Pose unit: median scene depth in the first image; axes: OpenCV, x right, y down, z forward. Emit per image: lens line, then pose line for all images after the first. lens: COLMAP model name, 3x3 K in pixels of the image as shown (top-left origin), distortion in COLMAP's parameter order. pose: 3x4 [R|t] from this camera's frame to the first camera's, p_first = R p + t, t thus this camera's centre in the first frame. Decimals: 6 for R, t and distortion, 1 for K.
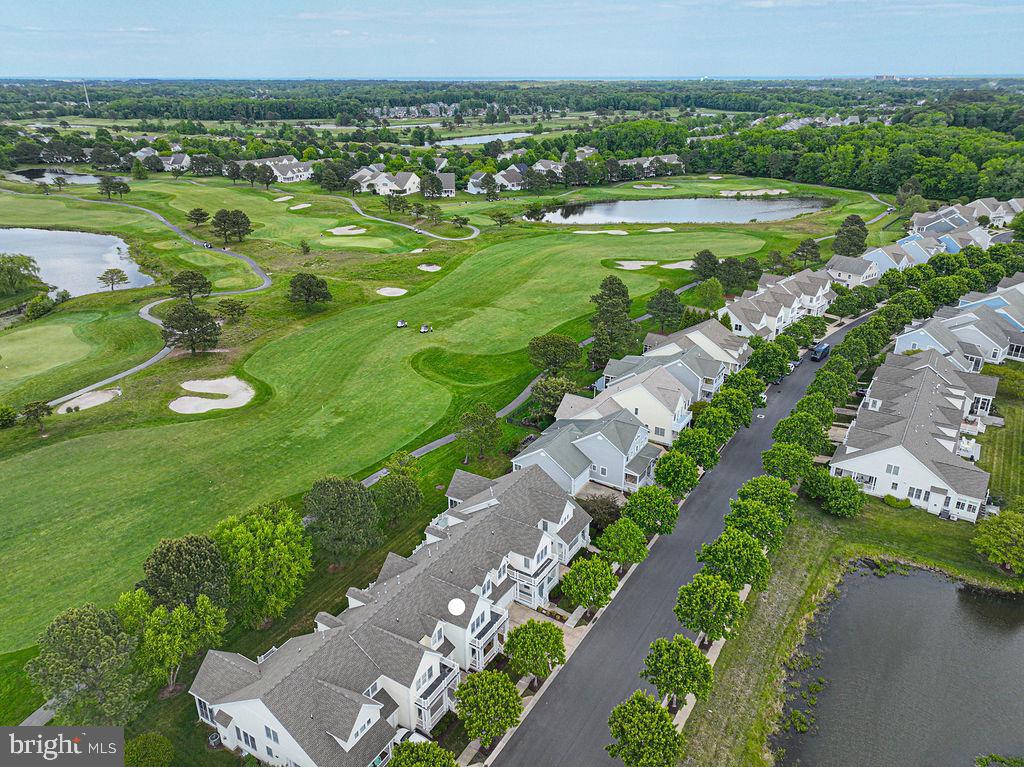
lens RADIAL K [[731.4, 0, 512.0], [0, 731.4, 383.5], [0, 0, 1]] dist [0.002116, 0.002051]
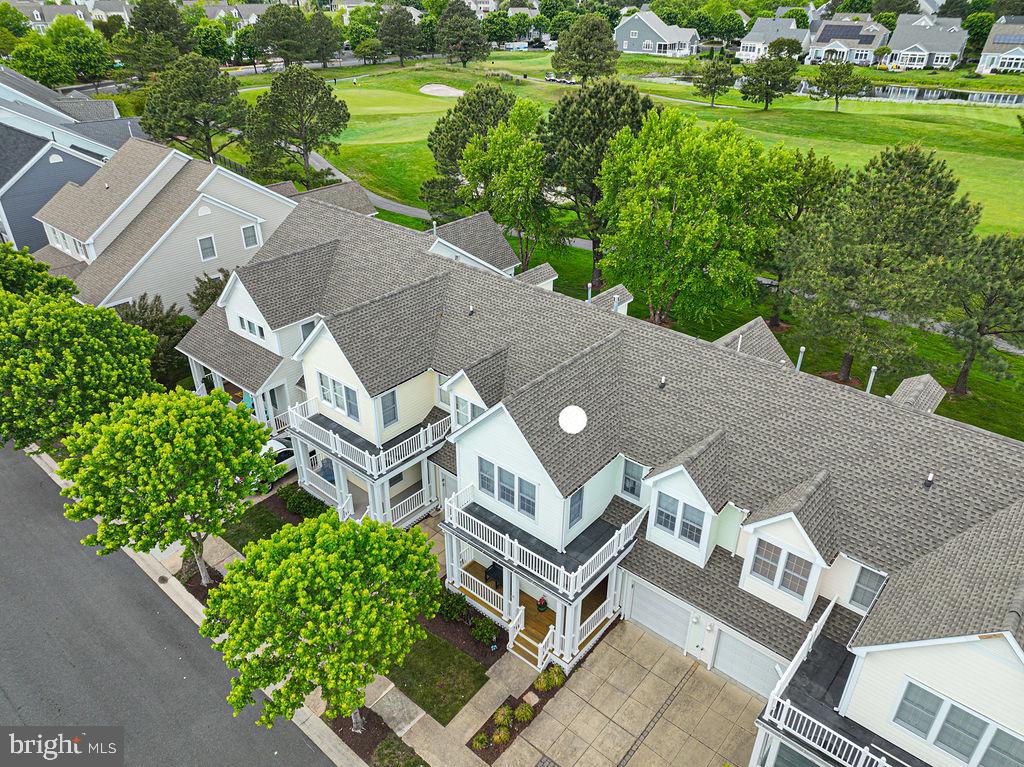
lens RADIAL K [[722.6, 0, 512.0], [0, 722.6, 383.5], [0, 0, 1]] dist [0.005102, 0.012629]
pose [[-0.153842, 0.495066, -0.855127, 0.109274], [-0.392275, 0.763706, 0.512711, 0.070378], [0.906892, 0.414322, 0.076712, 0.521789]]
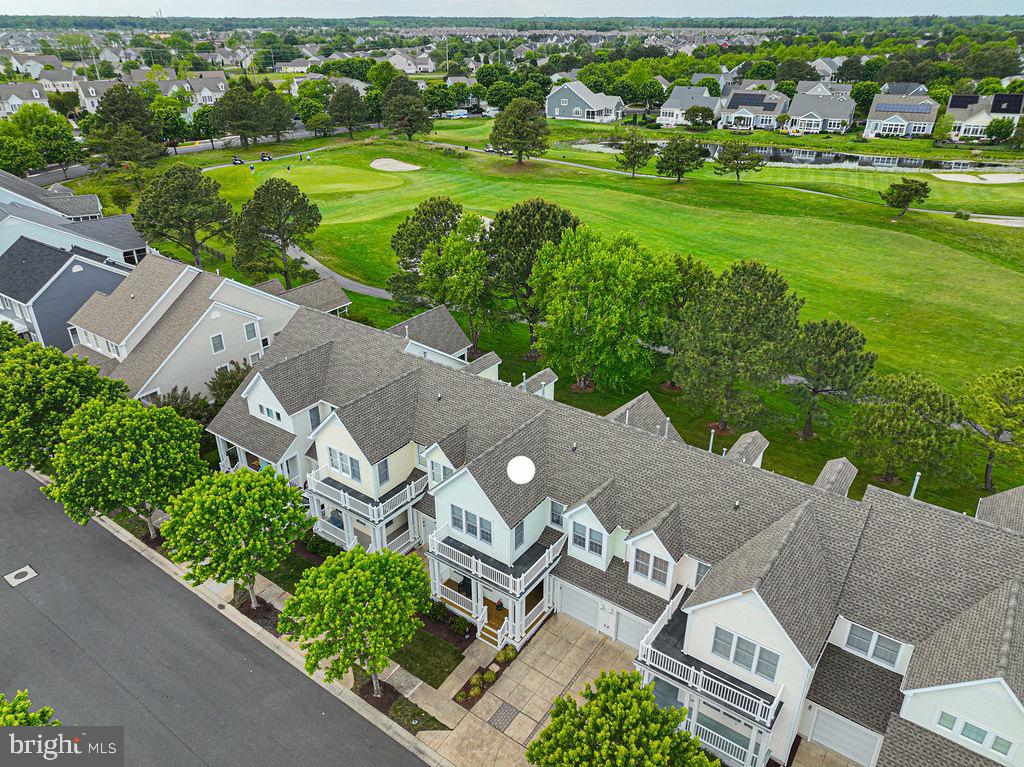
lens RADIAL K [[722.6, 0, 512.0], [0, 722.6, 383.5], [0, 0, 1]] dist [0.005102, 0.012629]
pose [[-0.074840, 0.454143, -0.887780, 0.173931], [-0.391142, 0.805563, 0.445058, 0.021486], [0.917283, 0.380556, 0.117346, 0.508959]]
